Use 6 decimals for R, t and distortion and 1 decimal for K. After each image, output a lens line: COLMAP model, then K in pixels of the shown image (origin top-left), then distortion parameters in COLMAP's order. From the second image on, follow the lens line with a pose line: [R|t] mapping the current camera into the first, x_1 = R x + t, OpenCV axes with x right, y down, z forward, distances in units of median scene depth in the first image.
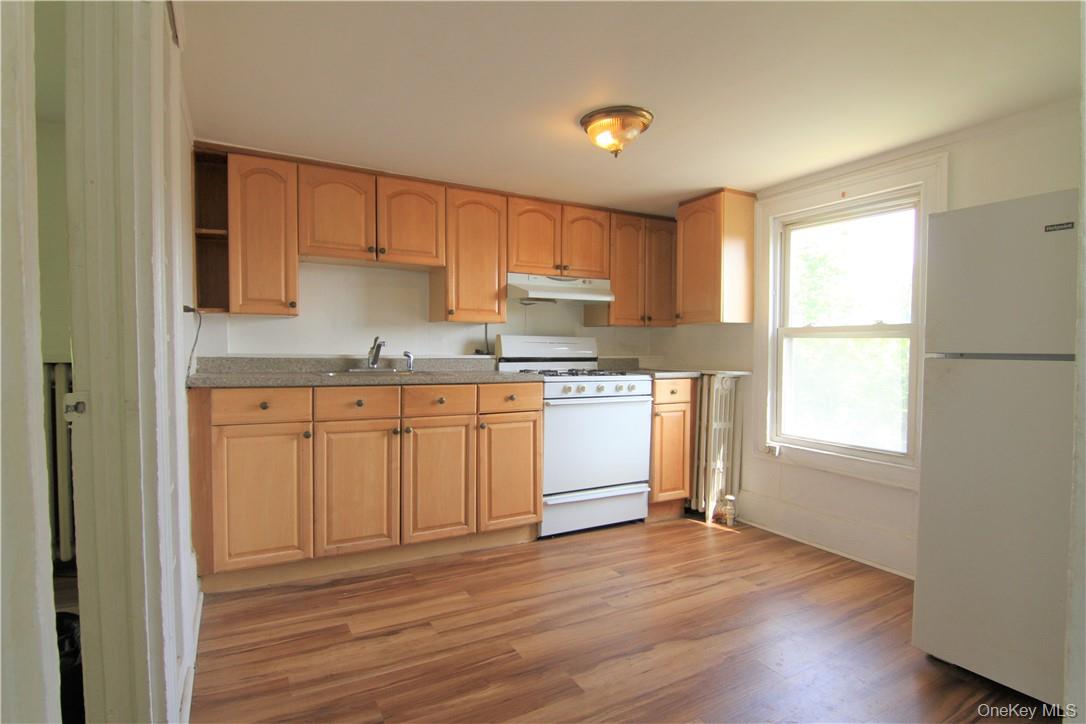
lens RADIAL K [[550.2, 0, 546.5], [0, 550.2, 369.9], [0, 0, 1]] dist [0.000753, -0.017011]
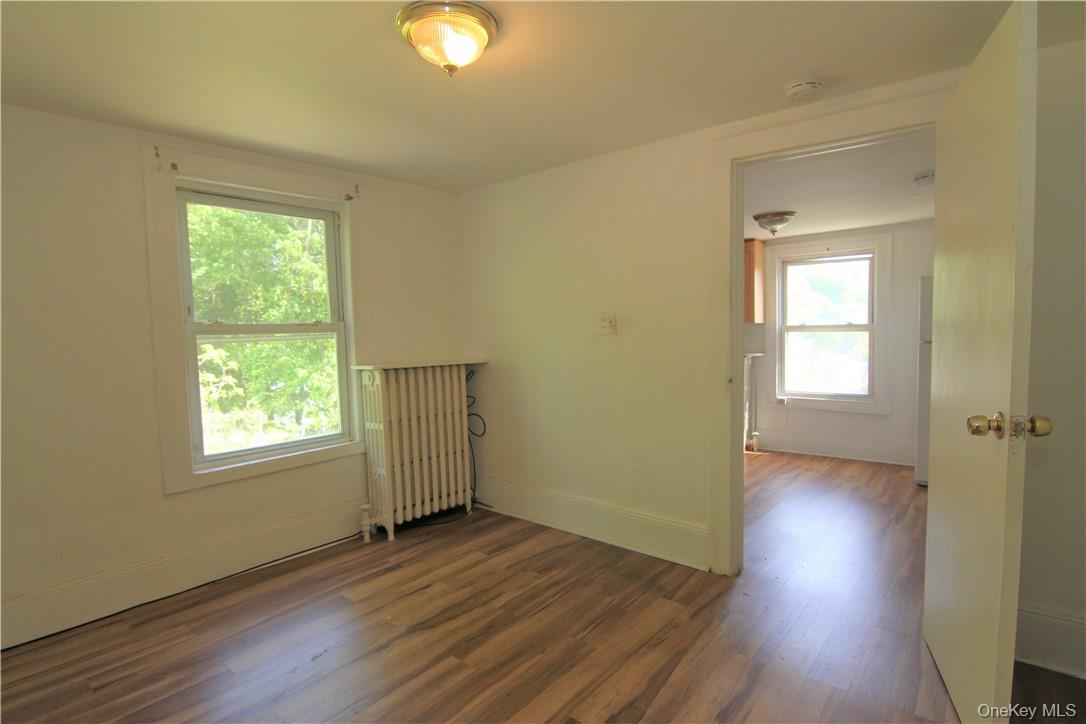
lens RADIAL K [[550.2, 0, 546.5], [0, 550.2, 369.9], [0, 0, 1]] dist [0.000753, -0.017011]
pose [[0.934972, -0.049331, 0.351273, -0.870016], [0.040090, 0.998633, 0.033536, -0.031259], [-0.352448, -0.017272, 0.935672, -0.296780]]
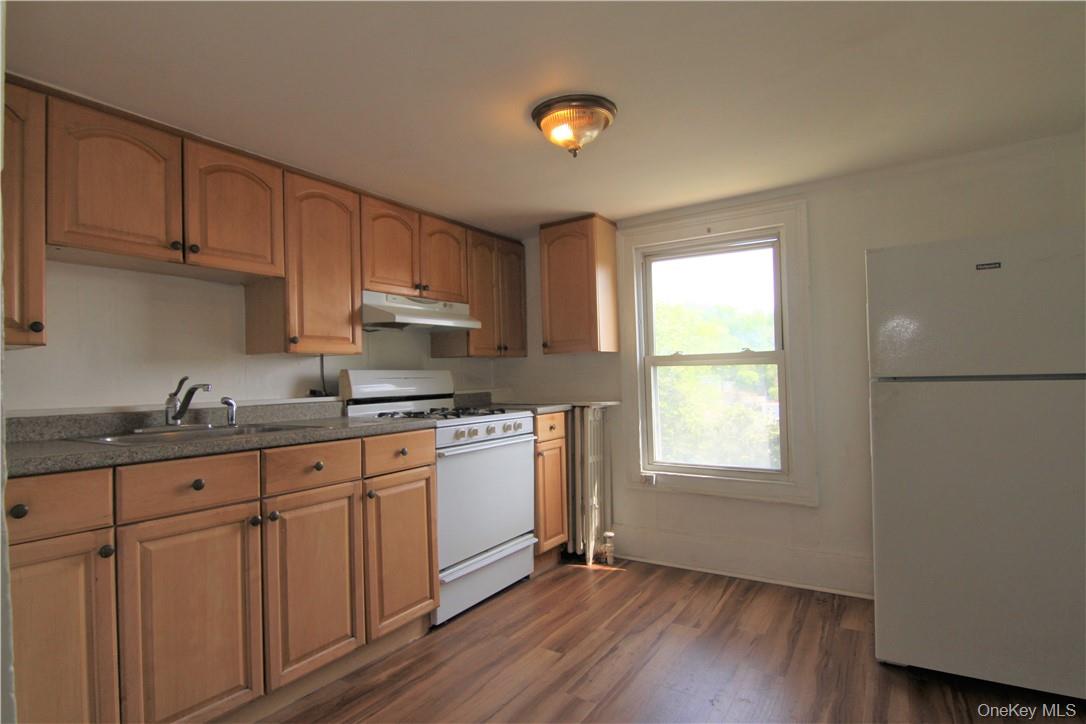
lens RADIAL K [[550.2, 0, 546.5], [0, 550.2, 369.9], [0, 0, 1]] dist [0.000753, -0.017011]
pose [[0.884533, -0.023245, 0.465898, -0.225958], [0.048829, 0.997885, -0.042918, -0.019009], [-0.463915, 0.060711, 0.883797, 0.212168]]
